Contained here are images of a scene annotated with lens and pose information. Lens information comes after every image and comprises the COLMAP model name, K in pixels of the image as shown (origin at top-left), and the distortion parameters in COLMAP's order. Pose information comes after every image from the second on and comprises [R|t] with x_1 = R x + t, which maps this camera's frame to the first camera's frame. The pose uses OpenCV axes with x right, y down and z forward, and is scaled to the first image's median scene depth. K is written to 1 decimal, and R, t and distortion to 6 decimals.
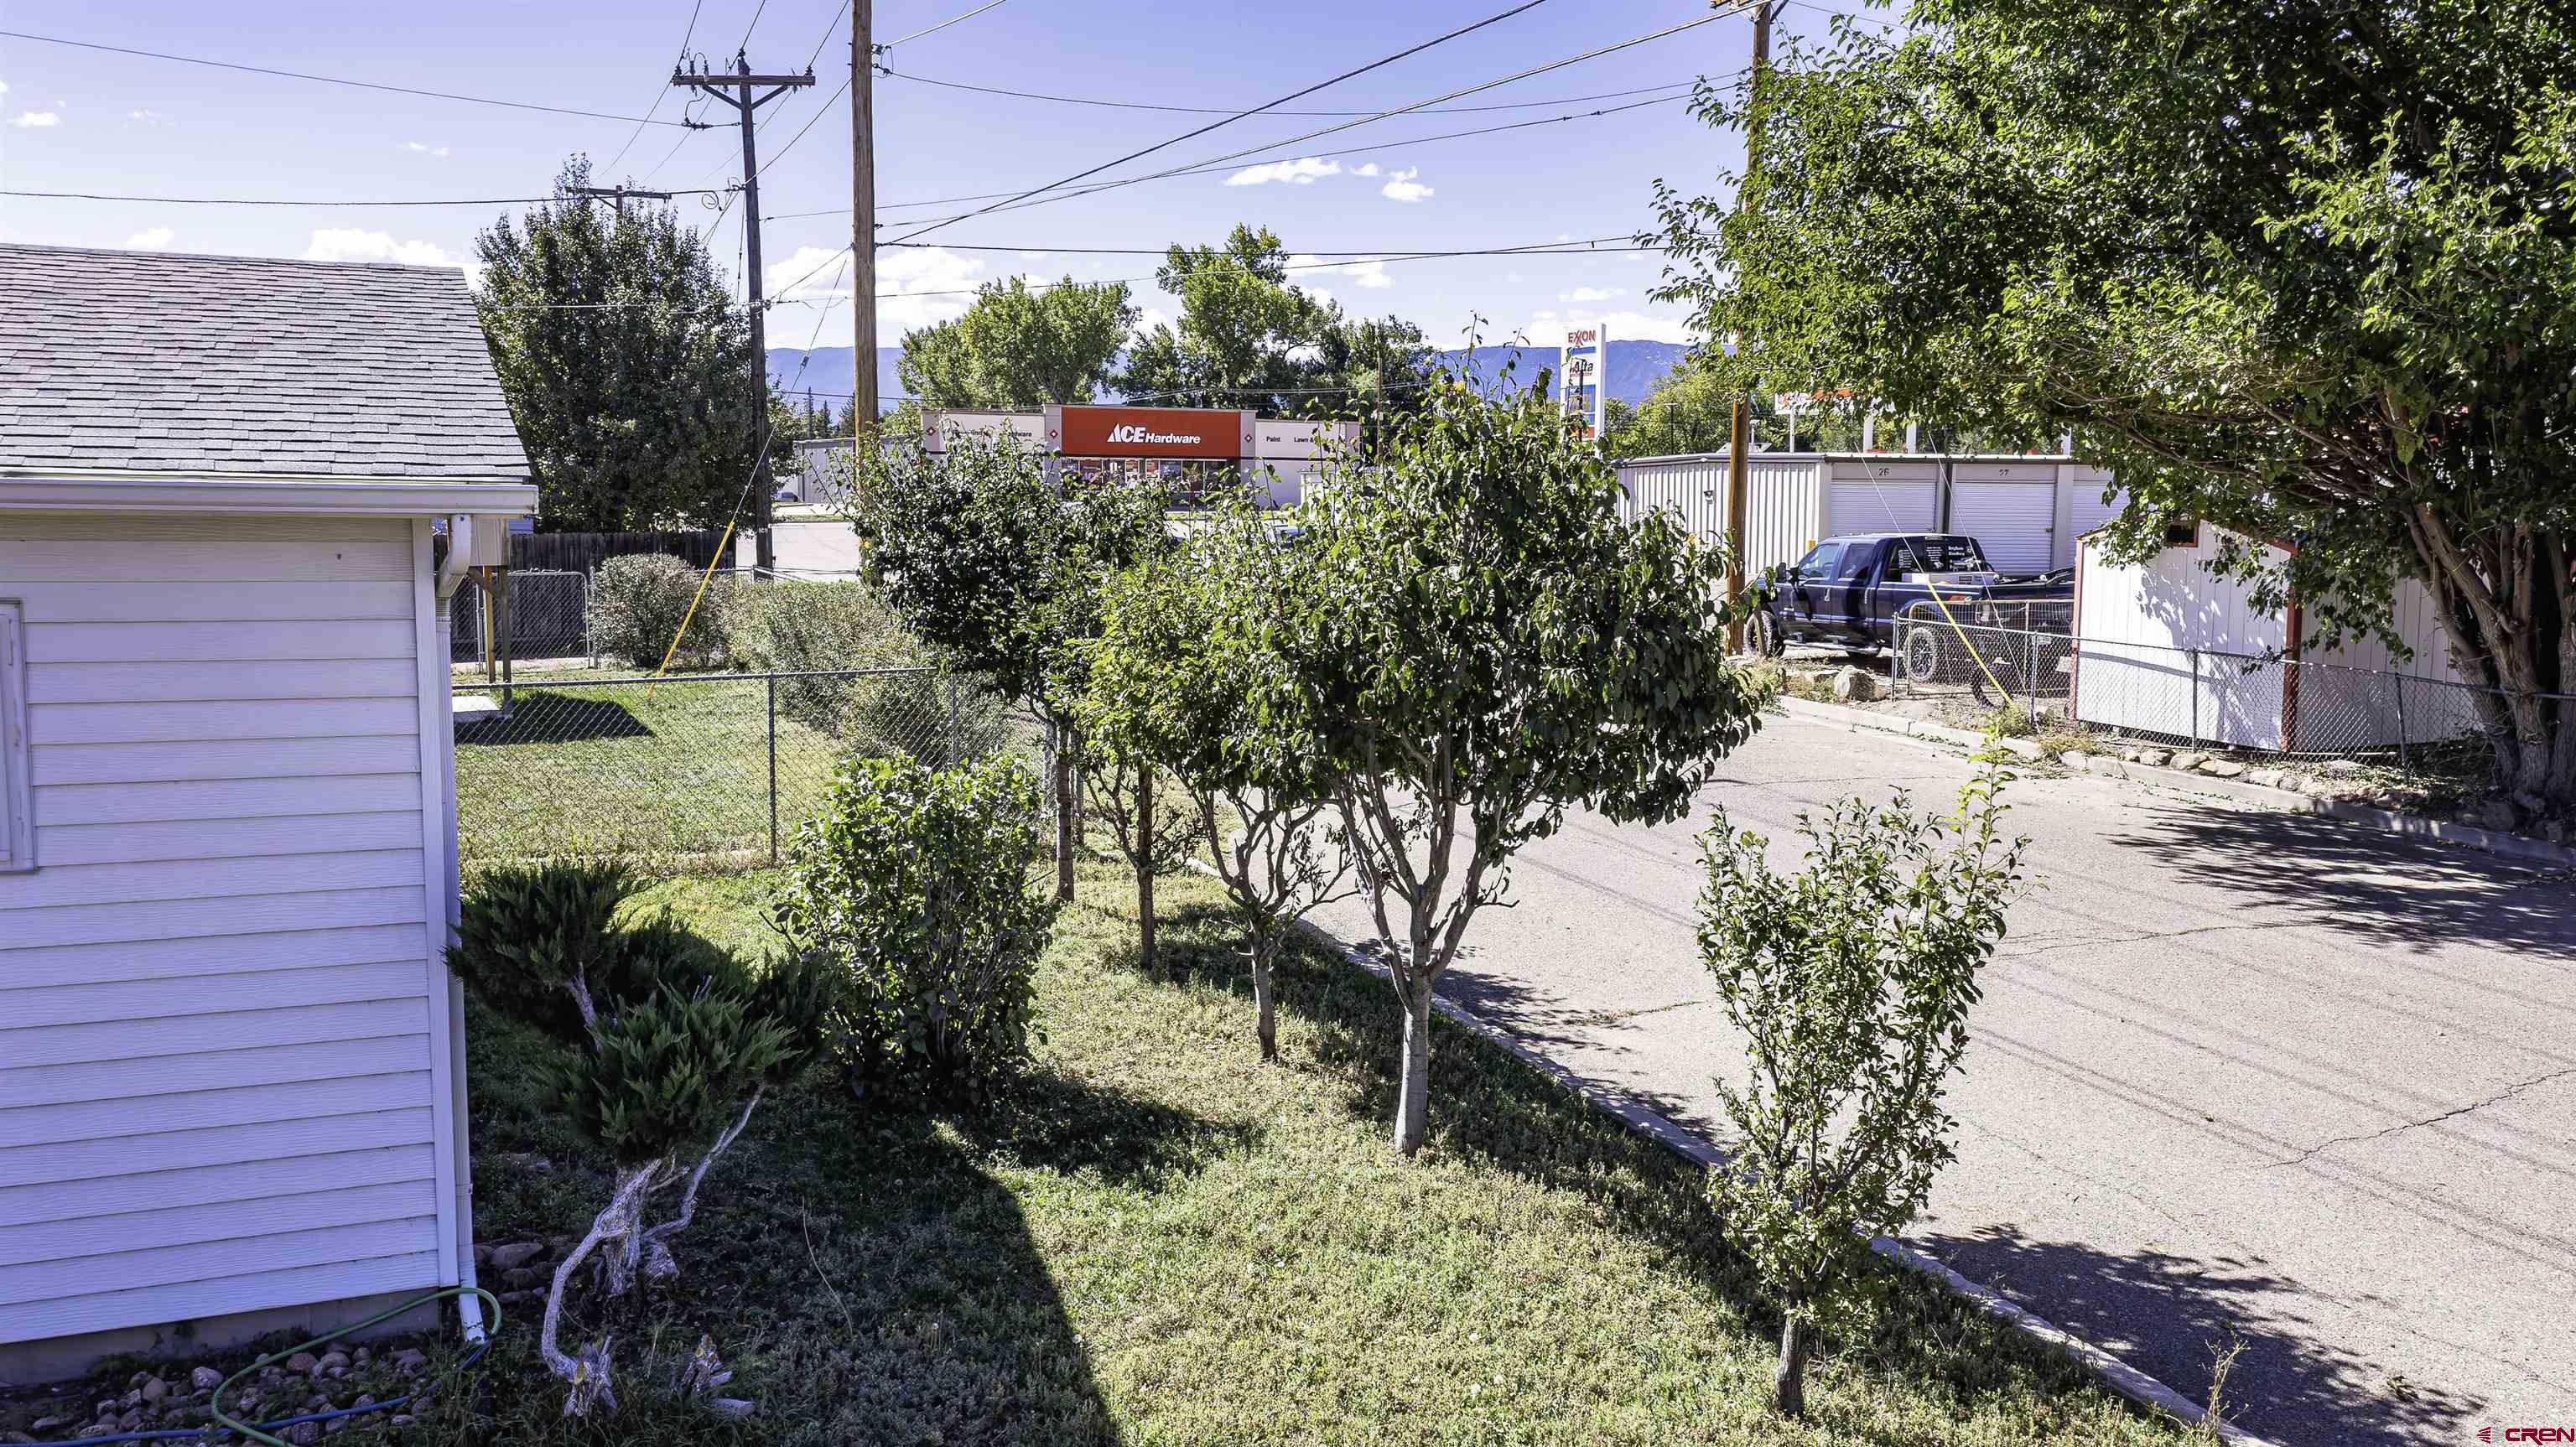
lens RADIAL K [[2024.1, 0, 1294.6], [0, 2024.1, 717.9], [0, 0, 1]] dist [0.002024, 0.001782]
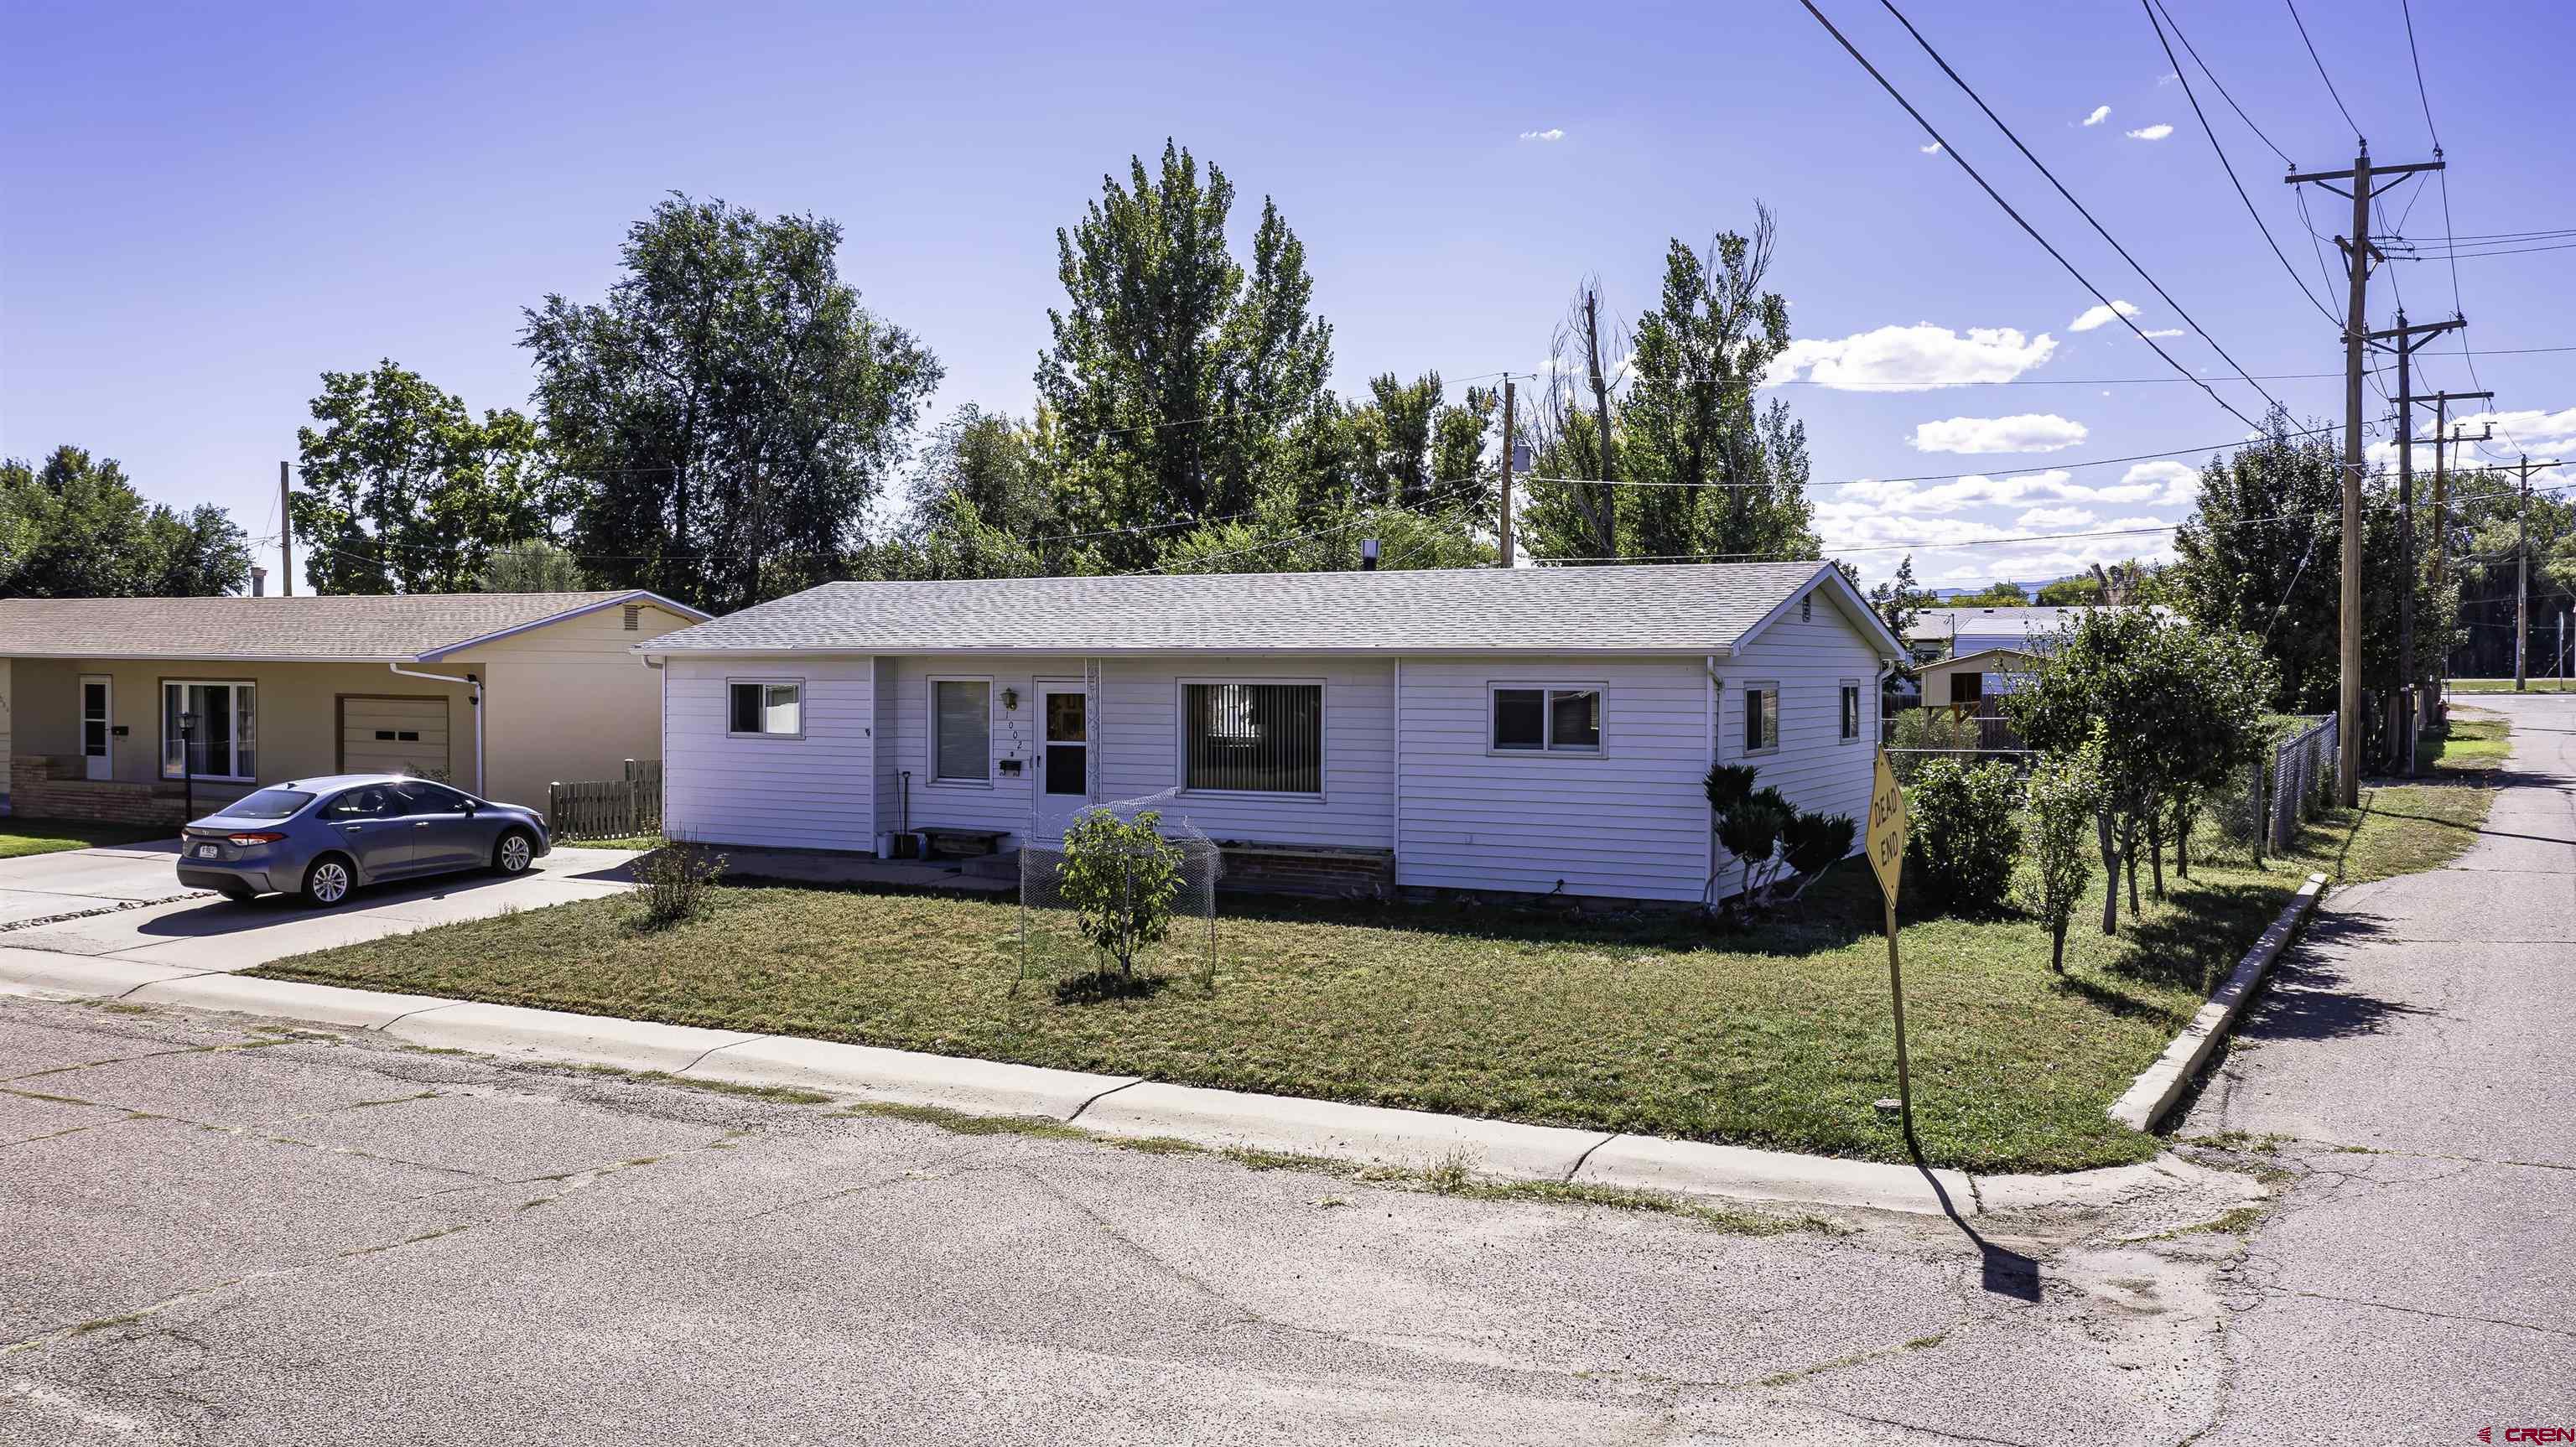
lens RADIAL K [[2130.1, 0, 1276.7], [0, 2130.1, 713.9], [0, 0, 1]] dist [0.001893, 0.004679]
pose [[0.603311, 0.011291, -0.797426, 0.350109], [-0.087458, 0.994806, -0.052082, 0.043060], [0.792696, 0.101163, 0.601164, -0.295994]]
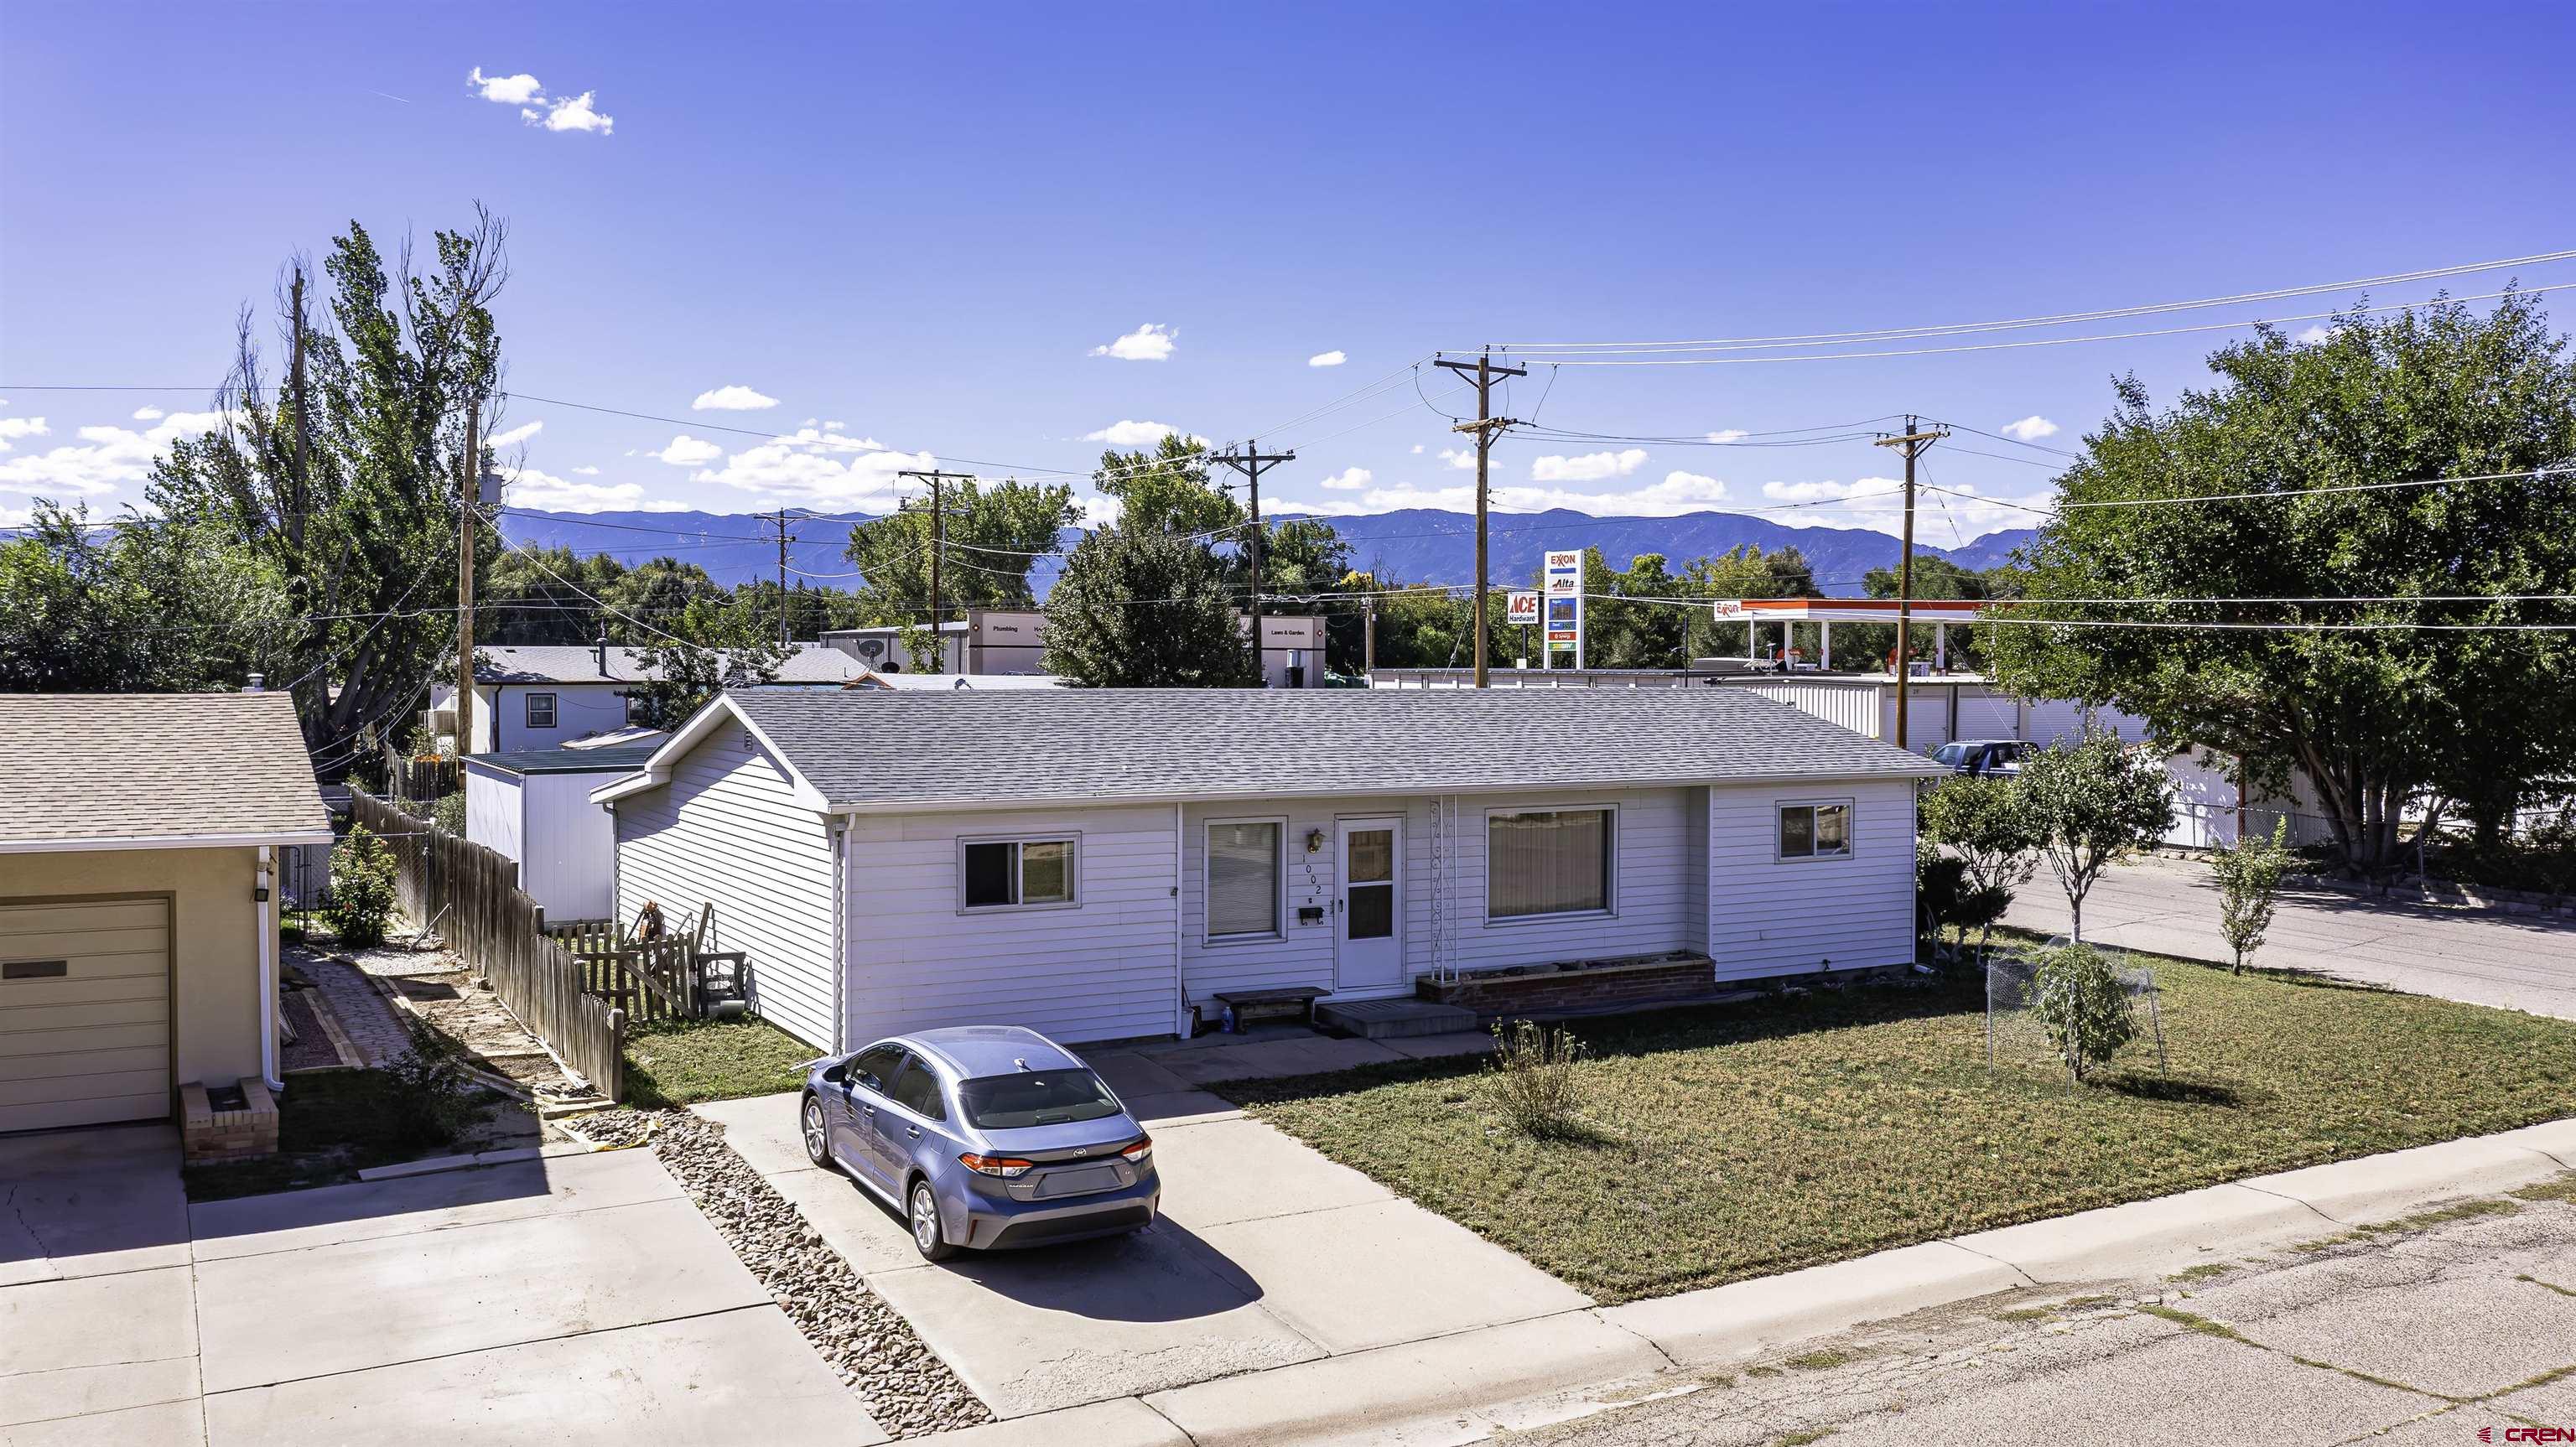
lens RADIAL K [[2024.1, 0, 1286.5], [0, 2024.1, 731.8], [0, 0, 1]] dist [0.002024, 0.001782]
pose [[0.995170, -0.006710, 0.097938, -0.403048], [0.013928, 0.997220, -0.073198, 0.018691], [-0.097175, 0.074209, 0.992497, -0.575824]]
